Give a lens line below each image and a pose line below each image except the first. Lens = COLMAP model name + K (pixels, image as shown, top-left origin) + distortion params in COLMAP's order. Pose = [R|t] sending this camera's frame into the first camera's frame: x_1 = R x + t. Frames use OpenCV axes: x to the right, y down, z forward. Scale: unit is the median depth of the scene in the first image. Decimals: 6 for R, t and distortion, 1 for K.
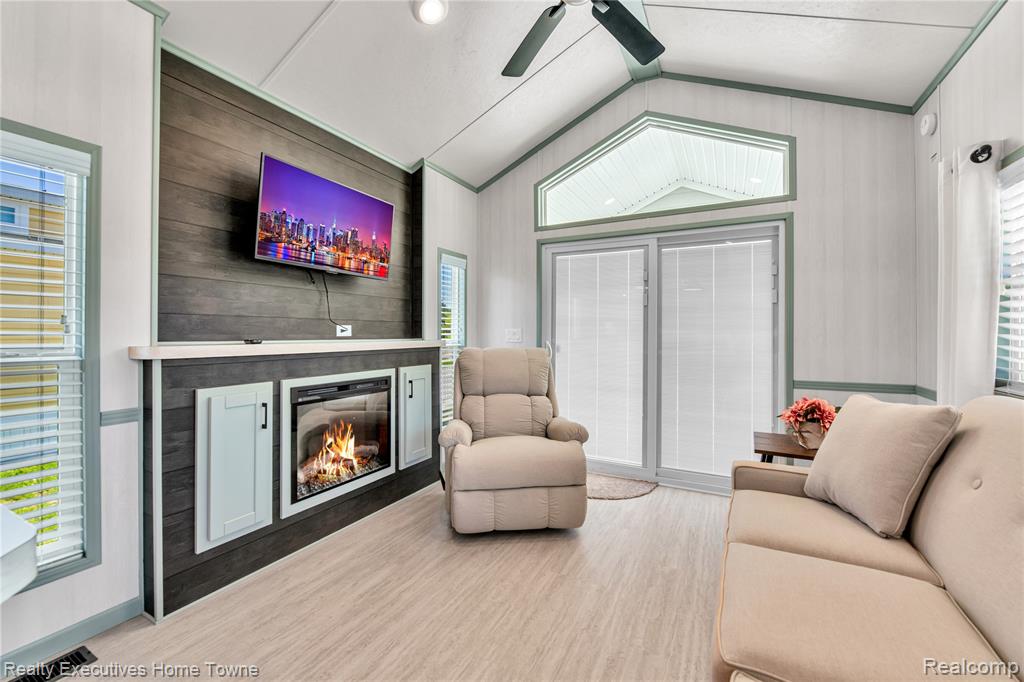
lens RADIAL K [[442.4, 0, 511.7], [0, 442.4, 328.7], [0, 0, 1]] dist [-0.006727, -0.000316]
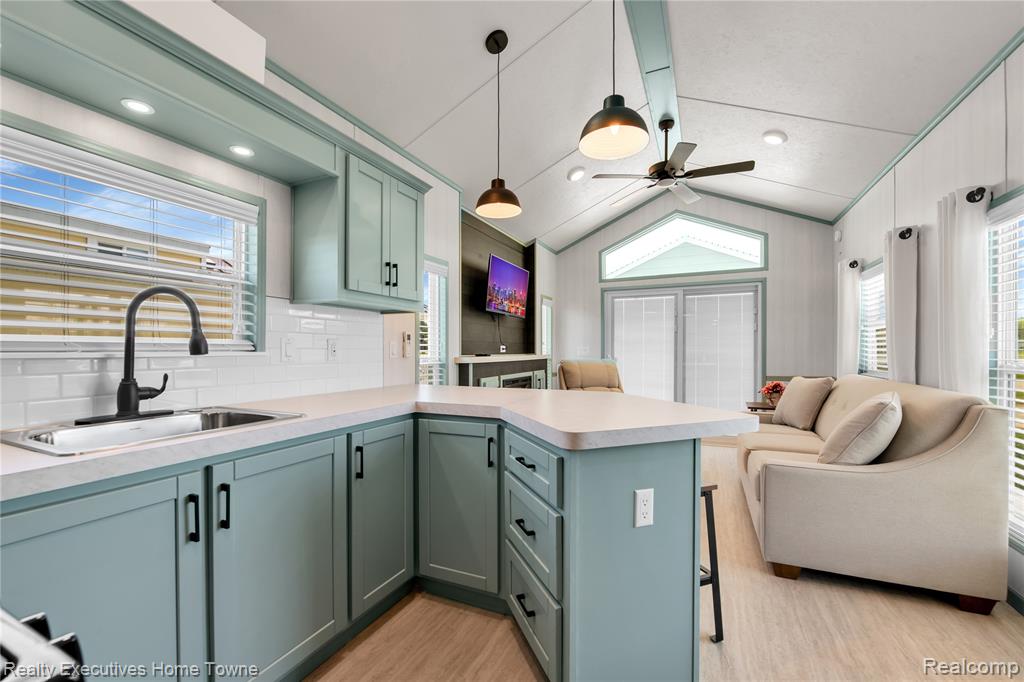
lens RADIAL K [[427.5, 0, 514.9], [0, 427.5, 355.3], [0, 0, 1]] dist [0.001462, 0.000117]
pose [[0.999078, -0.009663, 0.041836, -0.406325], [0.008778, 0.999735, 0.021293, -0.005680], [-0.042031, -0.020906, 0.998898, -0.619314]]
